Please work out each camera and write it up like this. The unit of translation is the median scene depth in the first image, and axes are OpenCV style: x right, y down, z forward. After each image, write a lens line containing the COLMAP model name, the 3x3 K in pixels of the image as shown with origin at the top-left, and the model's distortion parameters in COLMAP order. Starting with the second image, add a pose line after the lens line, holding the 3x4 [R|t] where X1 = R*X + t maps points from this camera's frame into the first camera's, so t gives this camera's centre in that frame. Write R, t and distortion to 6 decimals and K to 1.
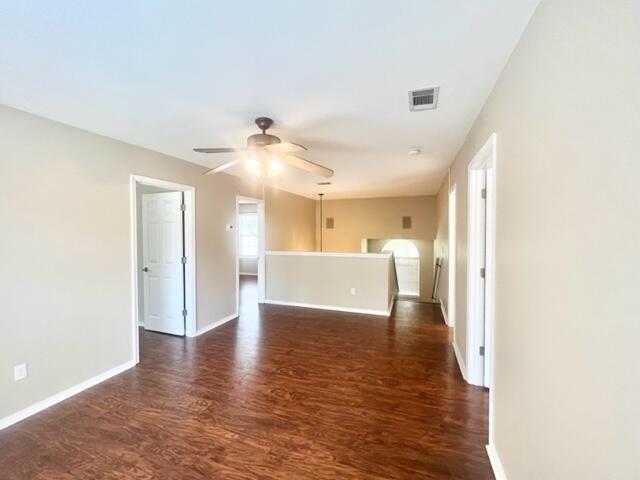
lens RADIAL K [[261.0, 0, 317.6], [0, 261.0, 237.9], [0, 0, 1]] dist [-0.000780, -0.000065]
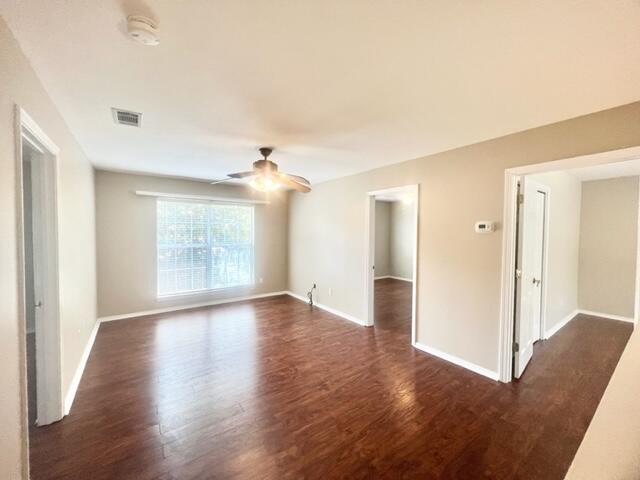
lens RADIAL K [[261.0, 0, 317.6], [0, 261.0, 237.9], [0, 0, 1]] dist [-0.000780, -0.000065]
pose [[-0.558741, 0.023820, -0.829000, 0.663835], [-0.017311, 0.999035, 0.040373, -0.042434], [0.829161, 0.036909, -0.557790, 1.732522]]
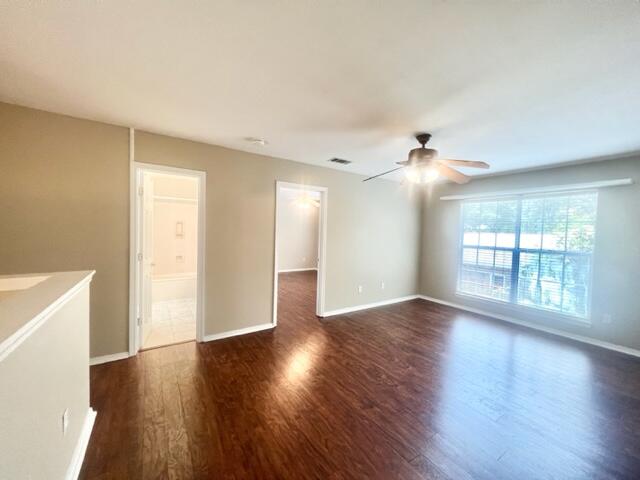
lens RADIAL K [[254.5, 0, 318.3], [0, 254.5, 238.9], [0, 0, 1]] dist [0.000994, 0.000111]
pose [[-0.804473, -0.038265, 0.592755, -0.461590], [-0.012425, 0.998789, 0.047614, -0.020815], [-0.593859, 0.030939, -0.803974, 1.961508]]
